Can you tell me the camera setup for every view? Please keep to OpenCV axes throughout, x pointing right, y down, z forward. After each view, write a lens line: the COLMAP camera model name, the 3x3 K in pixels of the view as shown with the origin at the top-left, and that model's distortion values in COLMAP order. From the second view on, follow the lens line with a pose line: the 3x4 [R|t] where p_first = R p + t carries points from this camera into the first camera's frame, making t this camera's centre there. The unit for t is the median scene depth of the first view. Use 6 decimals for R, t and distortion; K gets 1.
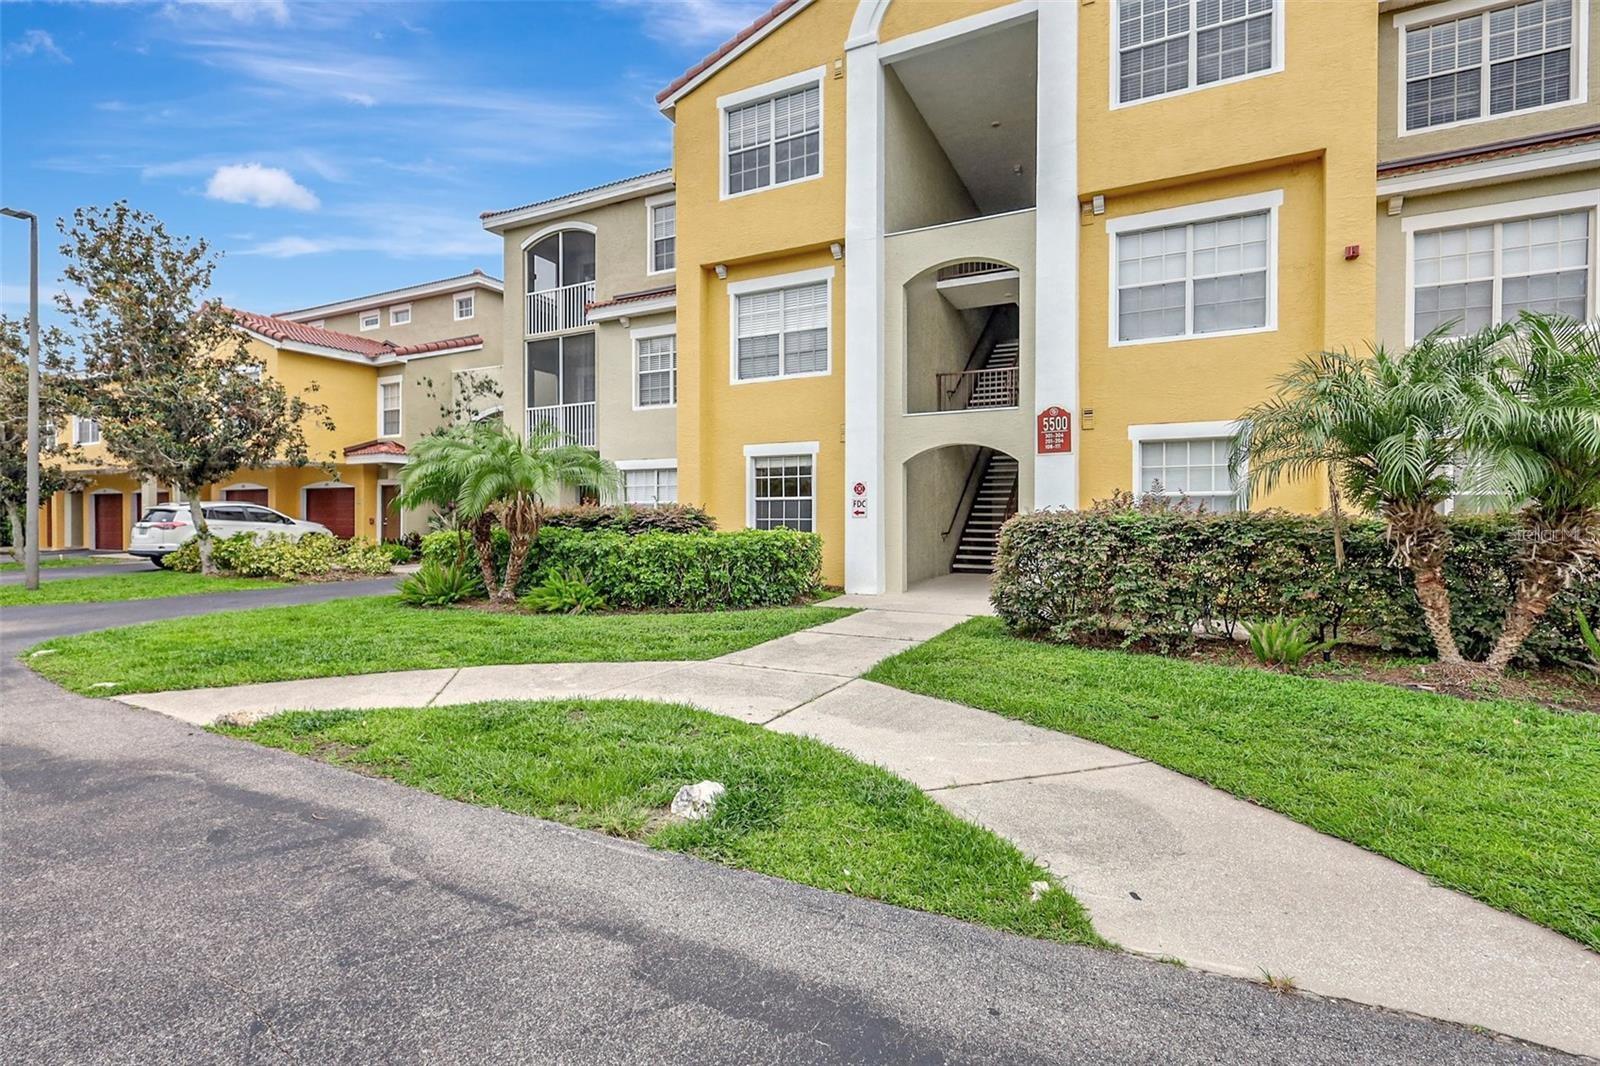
lens RADIAL K [[751.6, 0, 778.9], [0, 751.6, 530.7], [0, 0, 1]] dist [-0.000600, 0.000852]
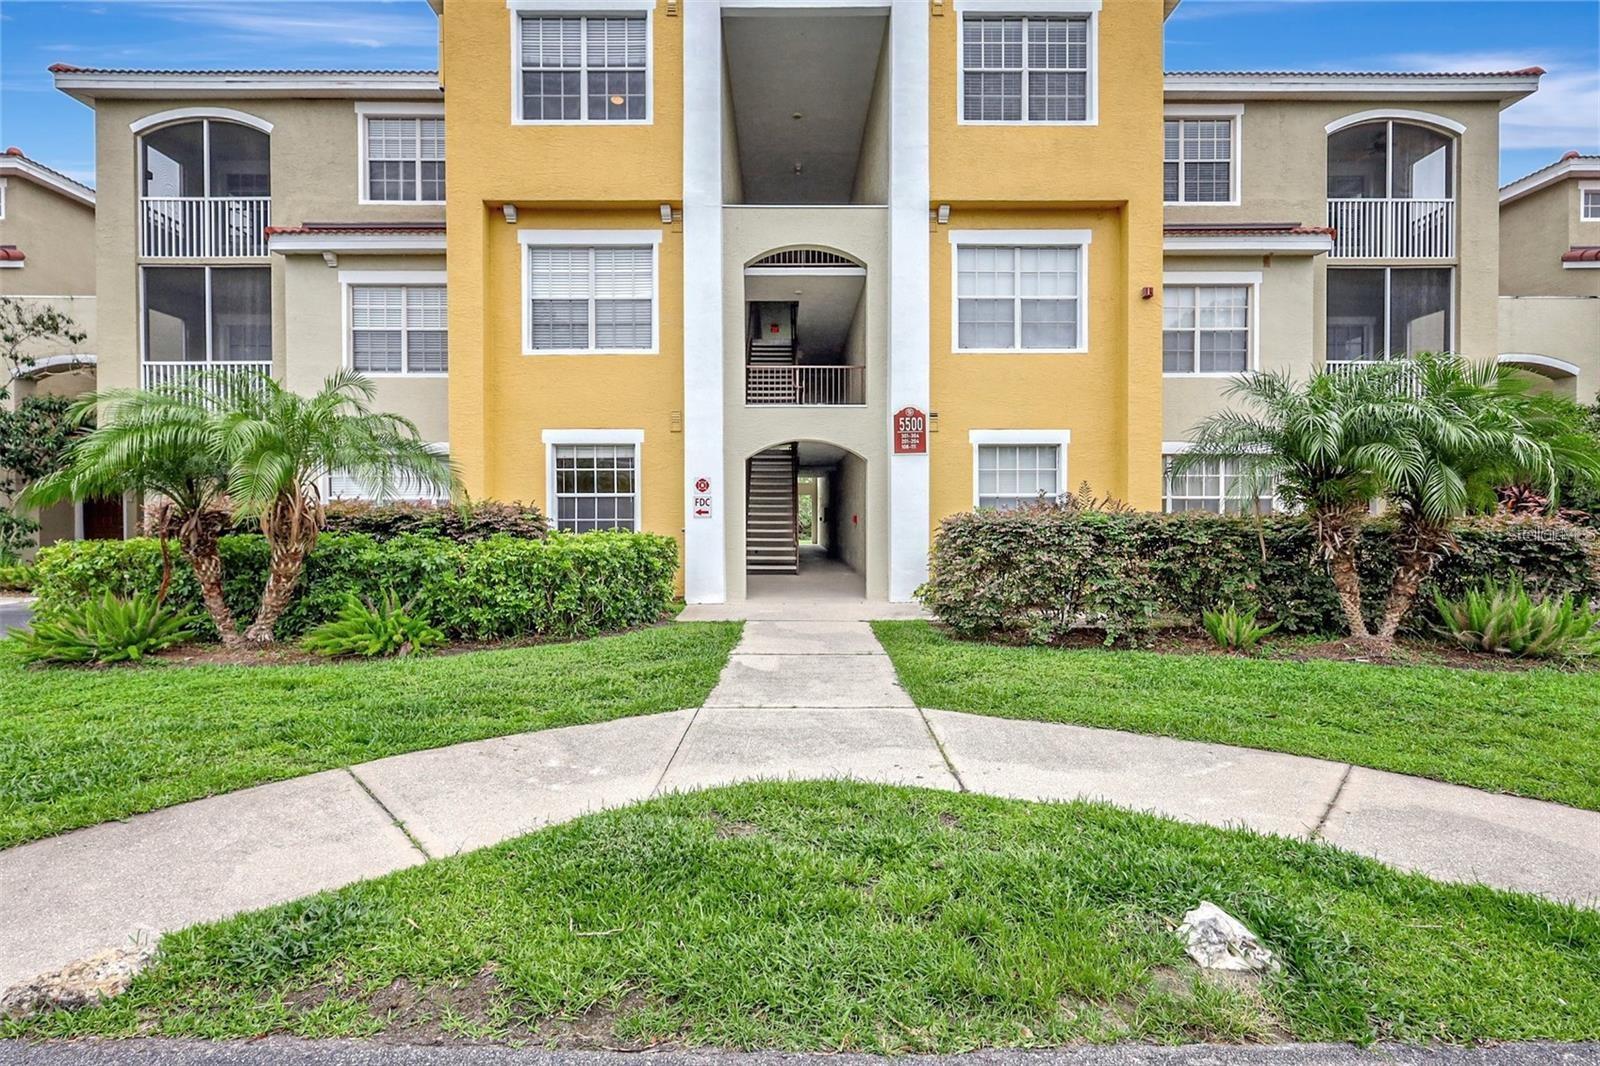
lens RADIAL K [[751.6, 0, 791.0], [0, 751.6, 529.6], [0, 0, 1]] dist [-0.000600, 0.000852]
pose [[0.882845, -0.009324, 0.469572, -0.247863], [0.009526, 0.999953, 0.001946, -0.004743], [-0.469568, 0.002755, 0.882892, 0.188487]]
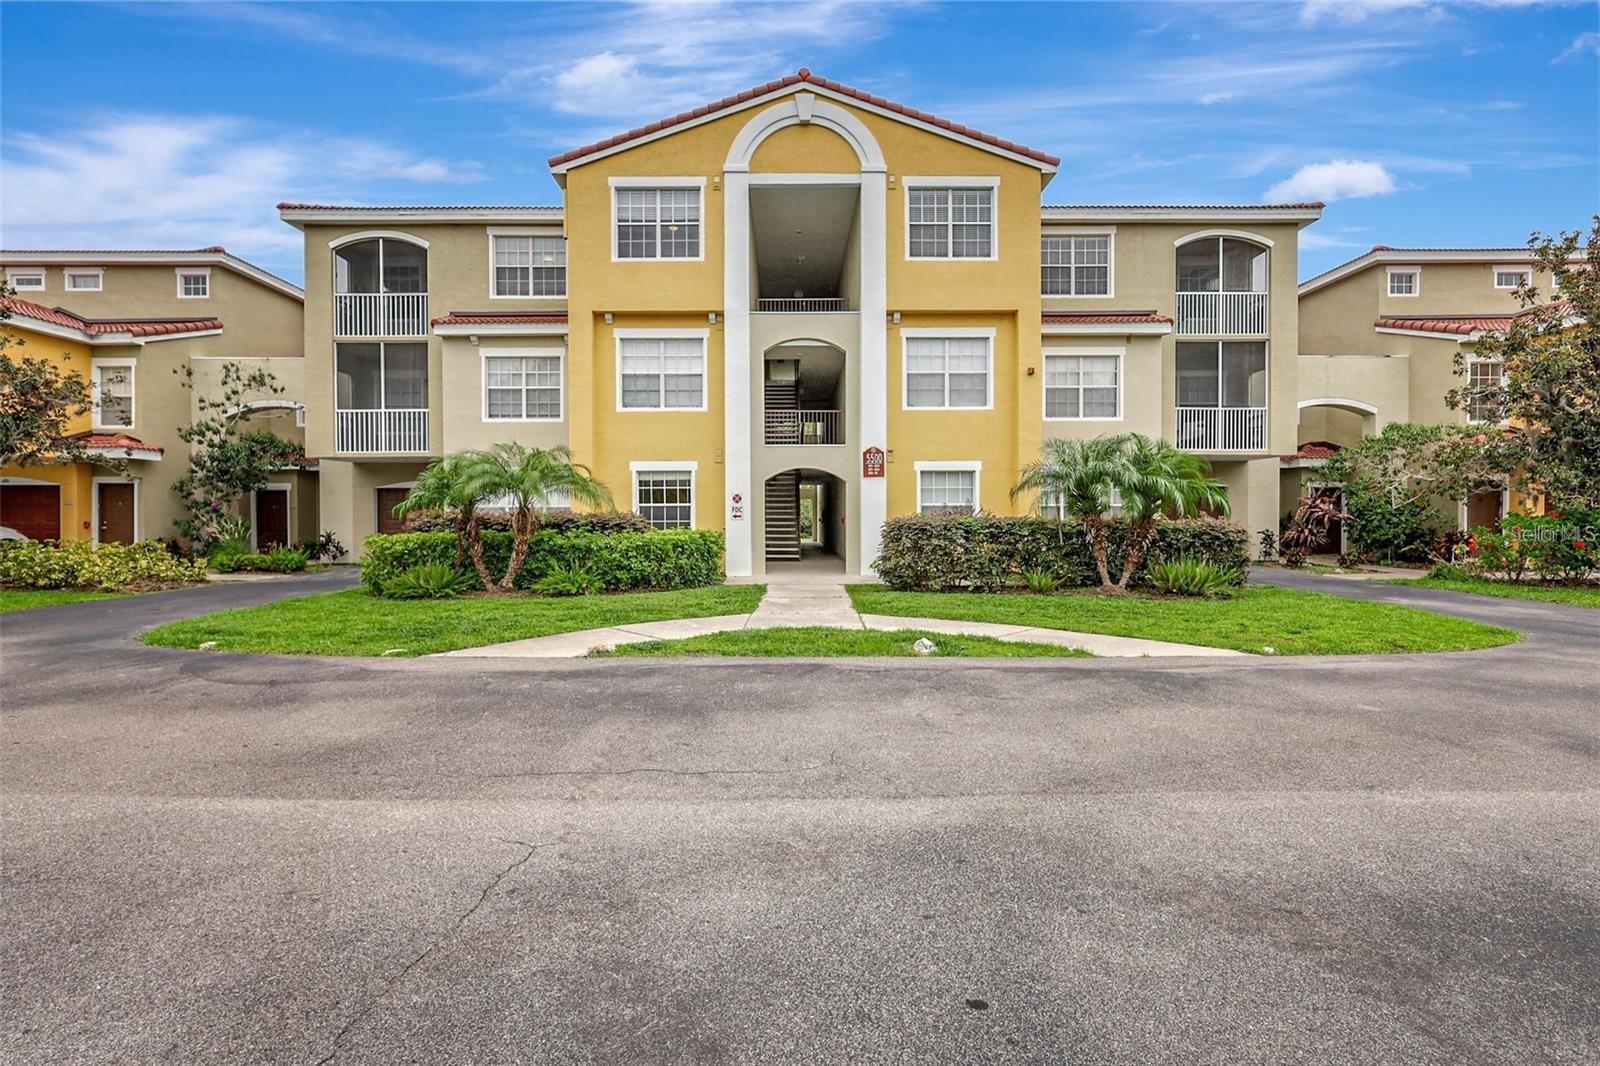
lens RADIAL K [[751.6, 0, 784.7], [0, 751.6, 531.8], [0, 0, 1]] dist [-0.000600, 0.000852]
pose [[0.888230, -0.010694, 0.459275, -0.497335], [0.010132, 0.999942, 0.003690, -0.000433], [-0.459288, 0.001376, 0.888286, -0.271927]]
